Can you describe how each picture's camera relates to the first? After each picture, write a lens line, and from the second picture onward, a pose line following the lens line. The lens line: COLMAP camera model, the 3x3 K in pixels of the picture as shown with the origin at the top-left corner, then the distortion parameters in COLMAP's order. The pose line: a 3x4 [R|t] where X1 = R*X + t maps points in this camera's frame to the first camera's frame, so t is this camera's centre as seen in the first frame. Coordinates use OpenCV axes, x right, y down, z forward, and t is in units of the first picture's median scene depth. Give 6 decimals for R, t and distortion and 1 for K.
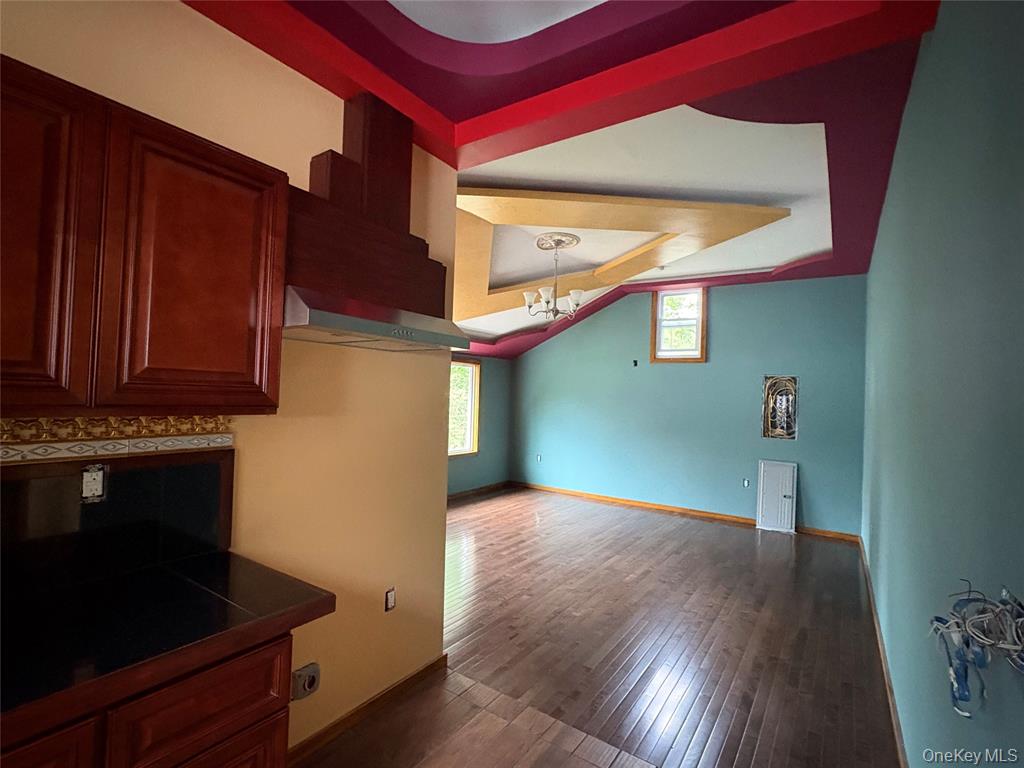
lens RADIAL K [[483.7, 0, 510.4], [0, 483.7, 385.0], [0, 0, 1]] dist [-0.000645, 0.000492]
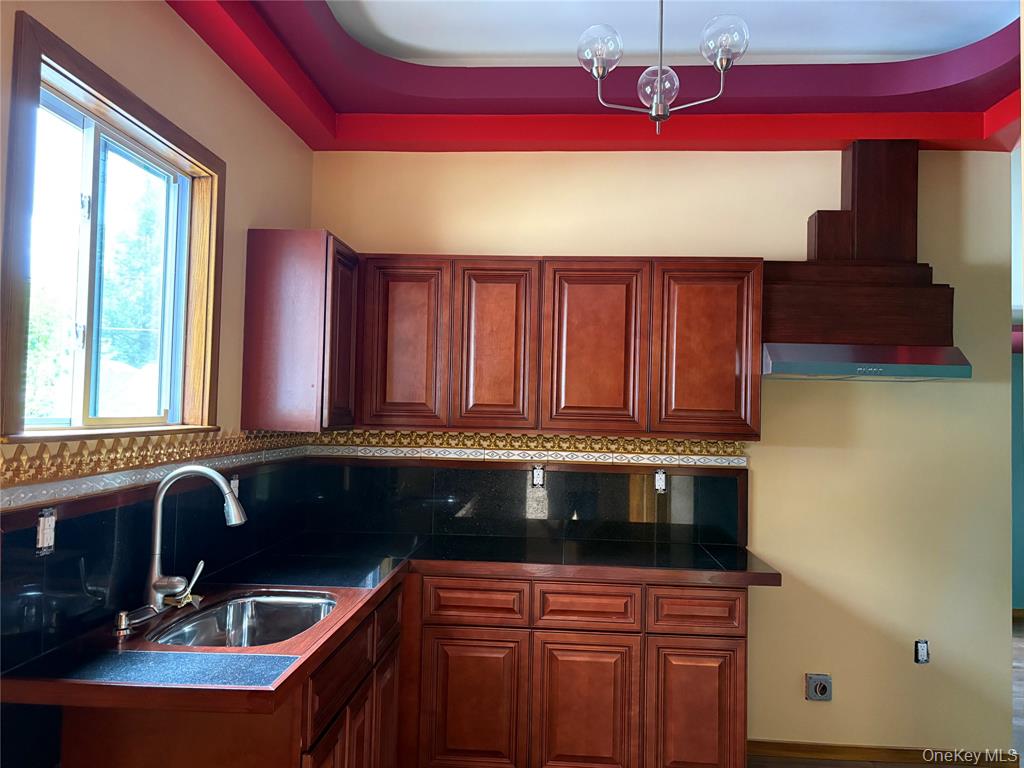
lens RADIAL K [[773.0, 0, 514.7], [0, 773.0, 382.4], [0, 0, 1]] dist [0.057438, -0.049968]
pose [[0.512673, -0.048871, -0.857192, 0.625565], [0.009125, 0.998632, -0.051477, 0.002016], [0.858535, 0.018569, 0.512418, -0.416627]]
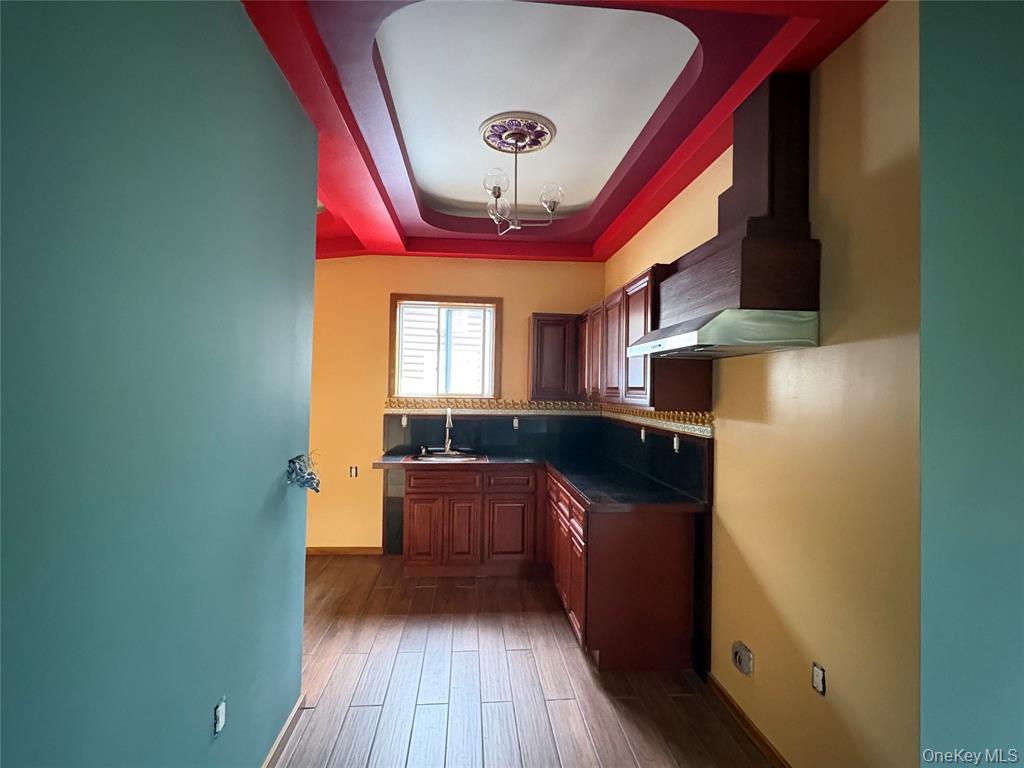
lens RADIAL K [[483.7, 0, 509.9], [0, 483.7, 385.9], [0, 0, 1]] dist [-0.000645, 0.000492]
pose [[-0.775174, -0.053578, -0.629472, 0.581856], [-0.032275, 0.998455, -0.045238, 0.040646], [0.630923, -0.014751, -0.775705, 1.226682]]
